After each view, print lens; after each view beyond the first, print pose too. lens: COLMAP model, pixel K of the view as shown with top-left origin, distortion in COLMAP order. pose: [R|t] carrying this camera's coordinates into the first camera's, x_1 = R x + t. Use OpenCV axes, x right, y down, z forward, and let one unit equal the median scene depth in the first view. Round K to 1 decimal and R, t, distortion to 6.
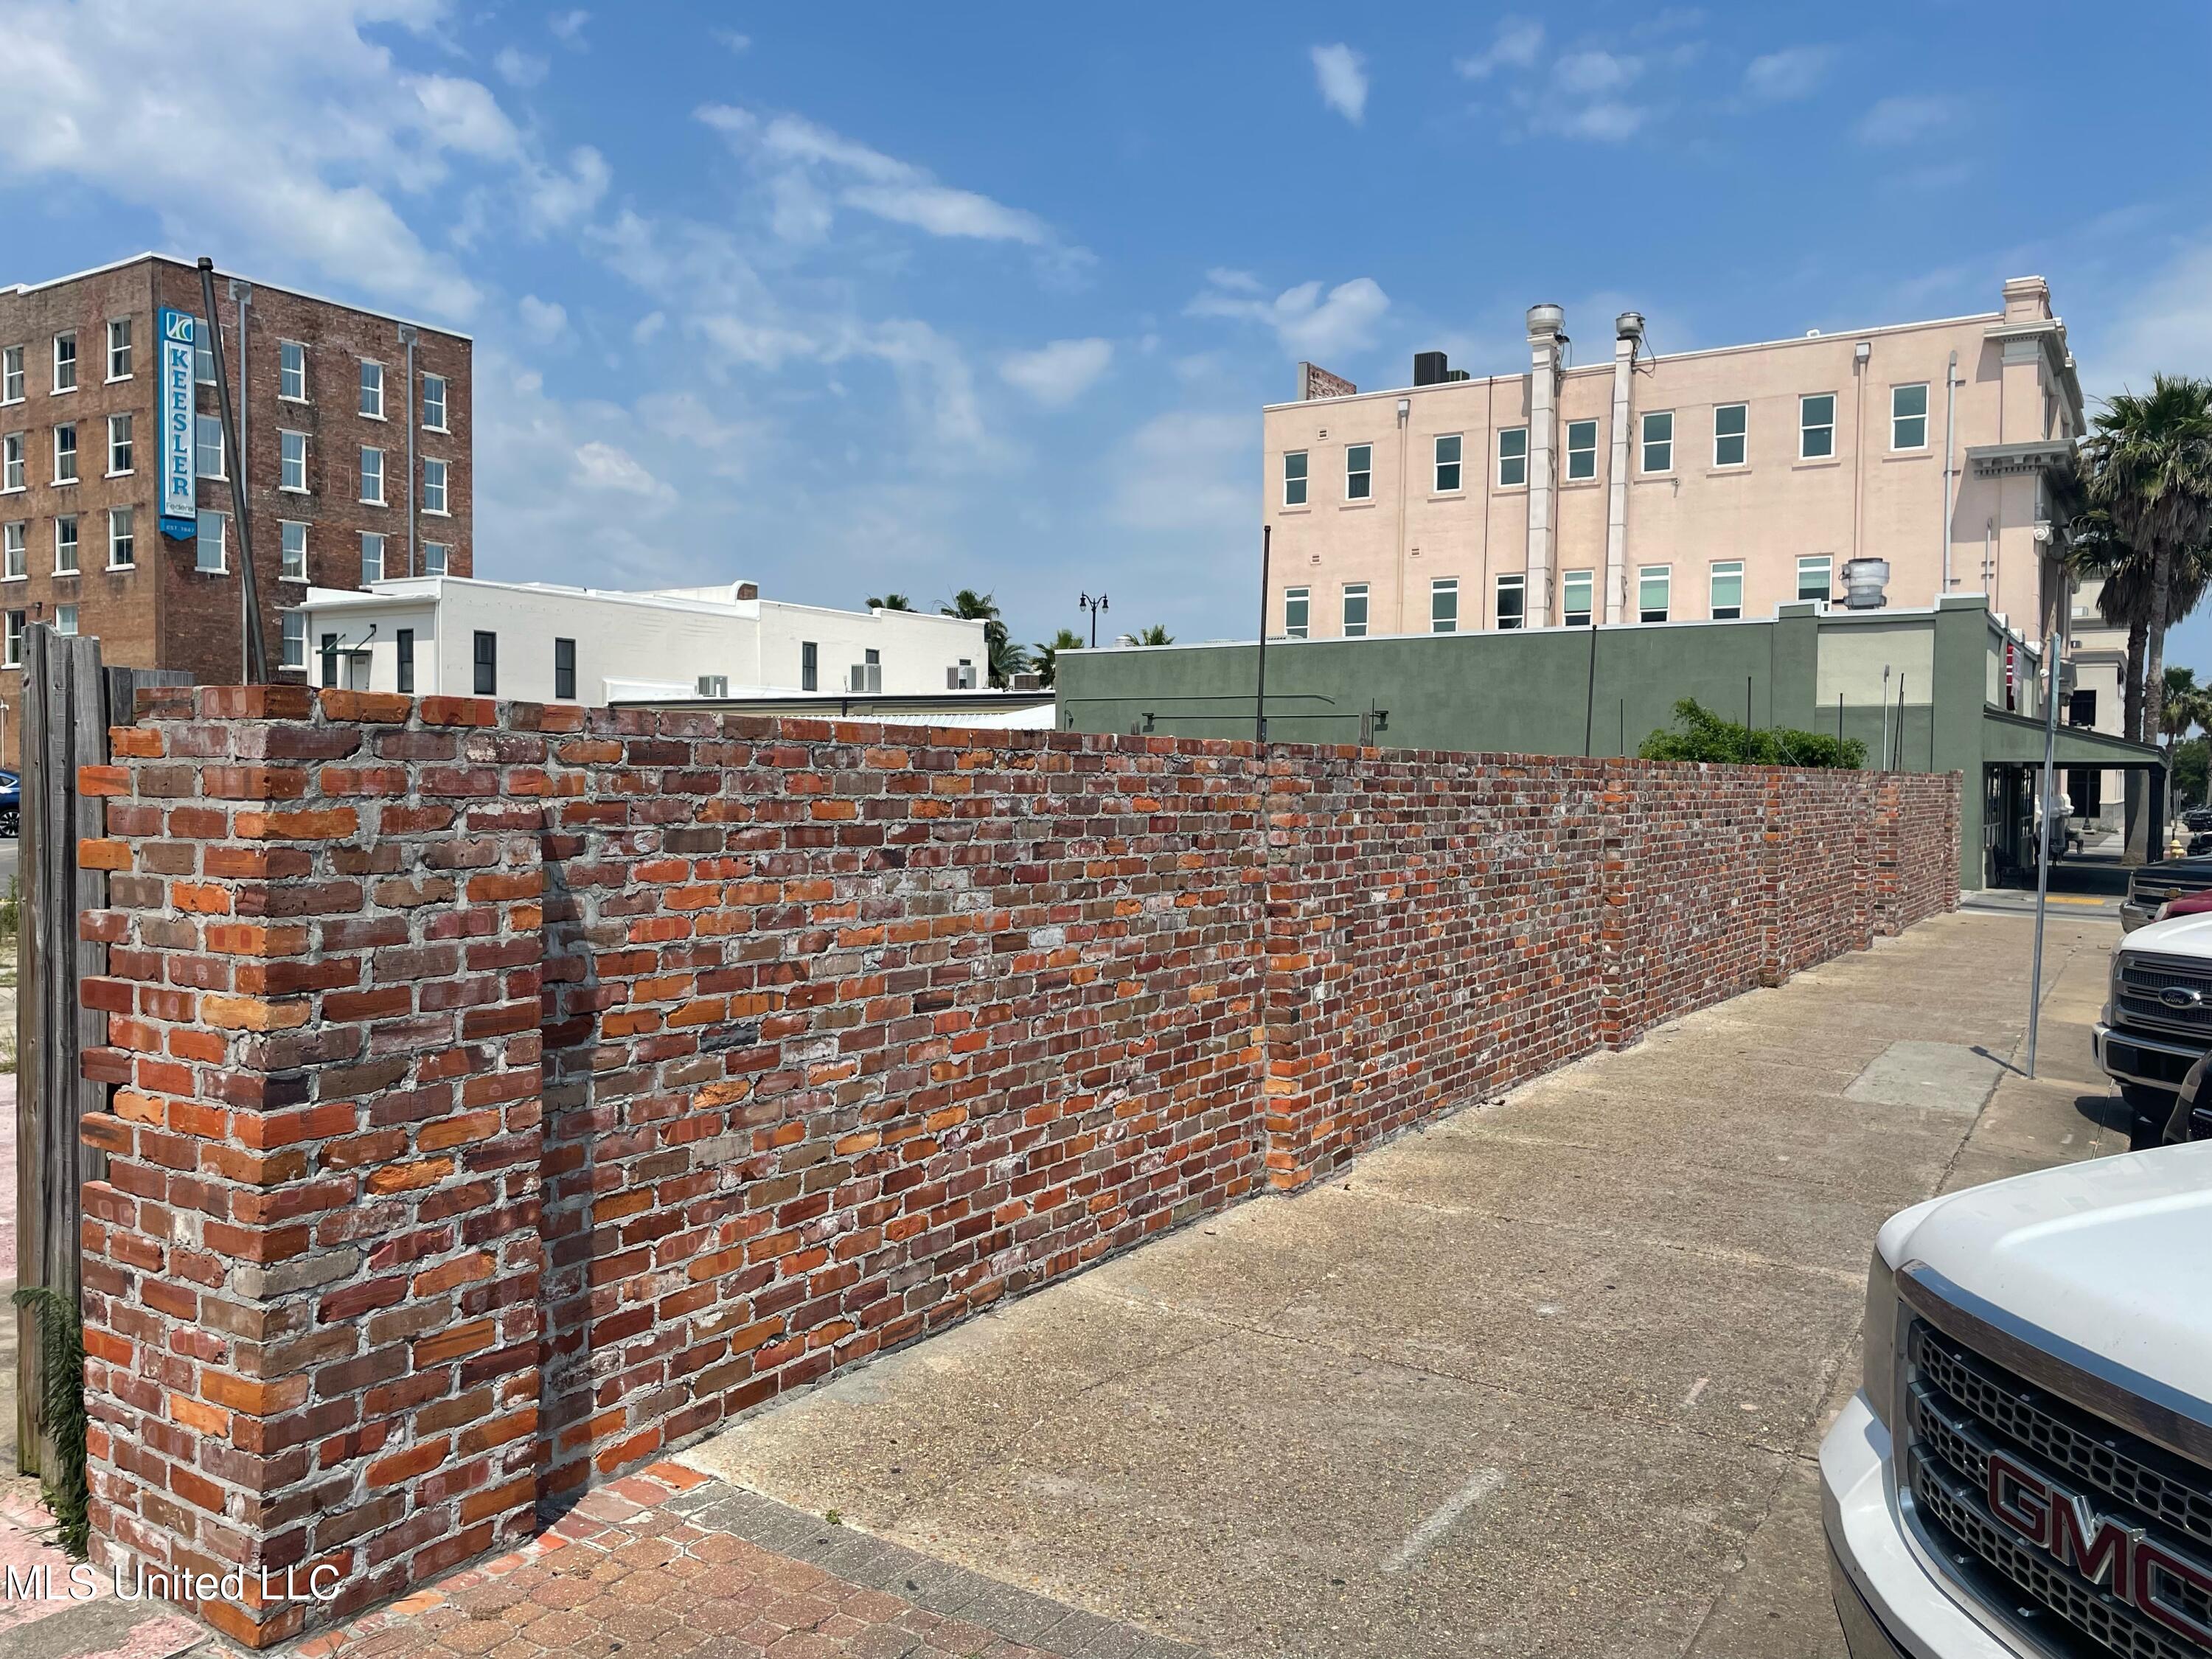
lens RADIAL K [[1660.5, 0, 1090.6], [0, 1660.5, 821.2], [0, 0, 1]] dist [0.087154, -0.119160]
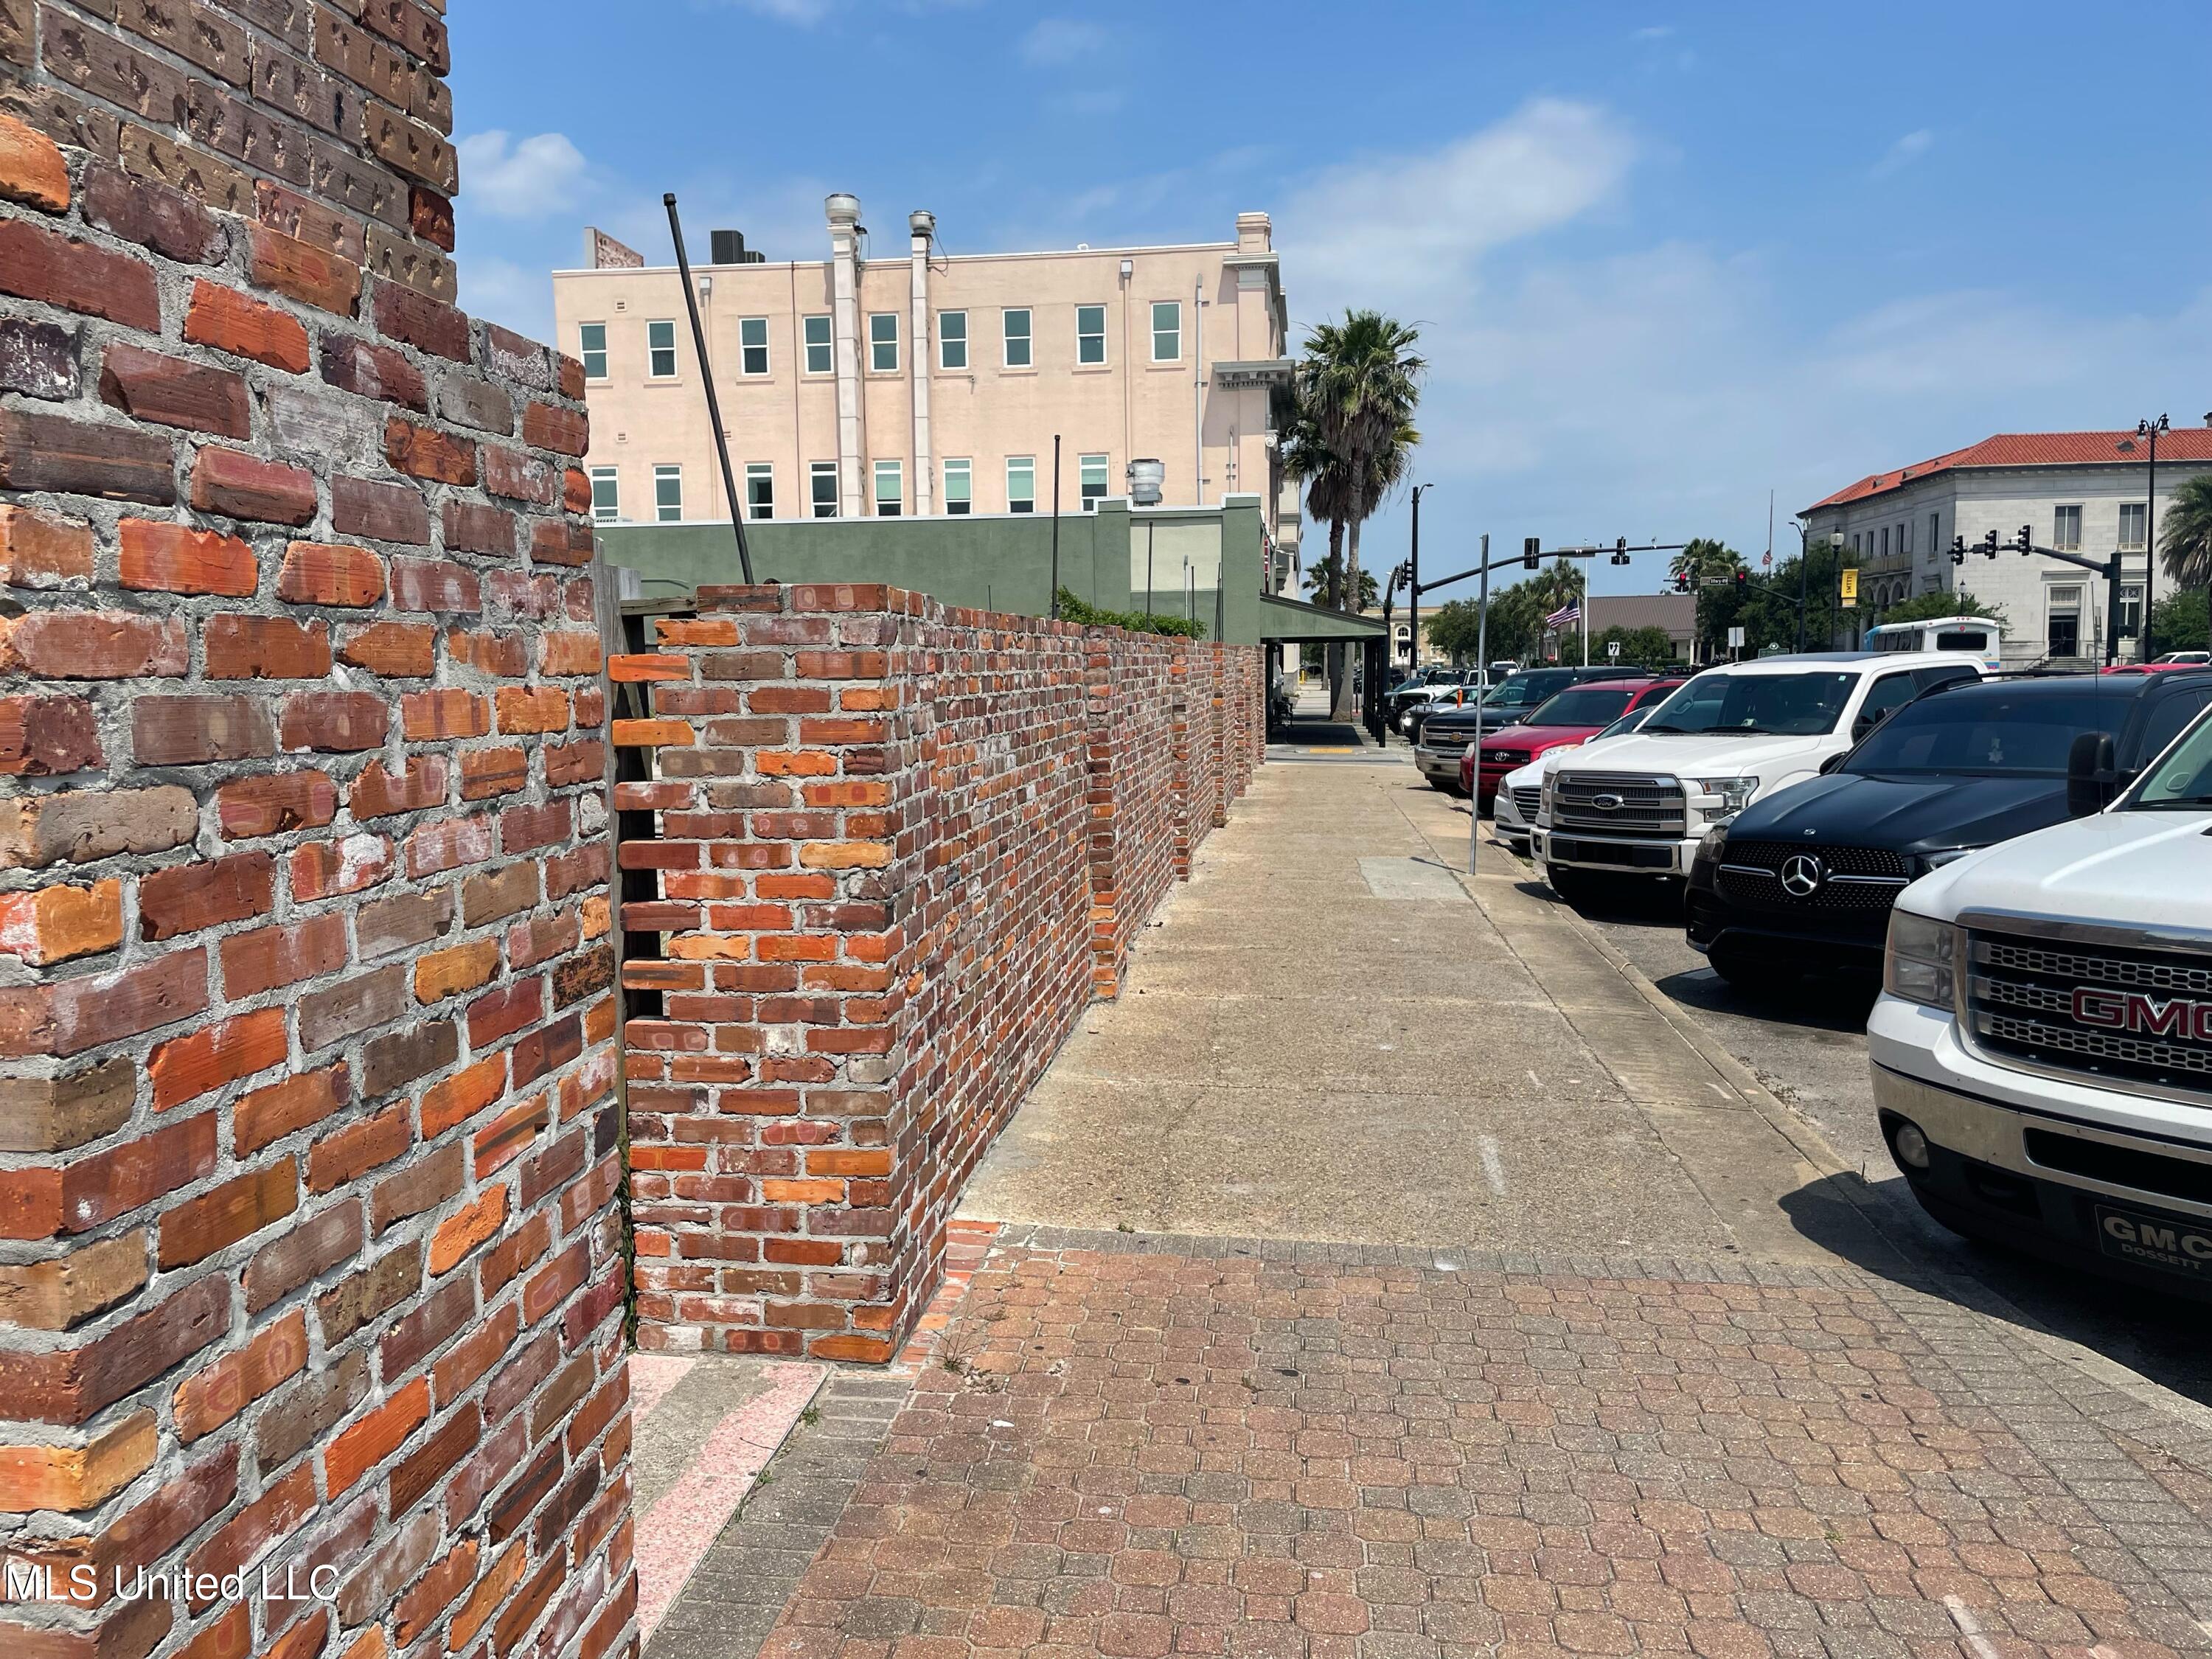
lens RADIAL K [[1660.5, 0, 1090.6], [0, 1660.5, 821.2], [0, 0, 1]] dist [0.087154, -0.119160]
pose [[0.906113, -0.063127, 0.418300, -0.243357], [0.034429, 0.996528, 0.075808, 0.001229], [-0.421633, -0.054289, 0.905140, -0.046404]]
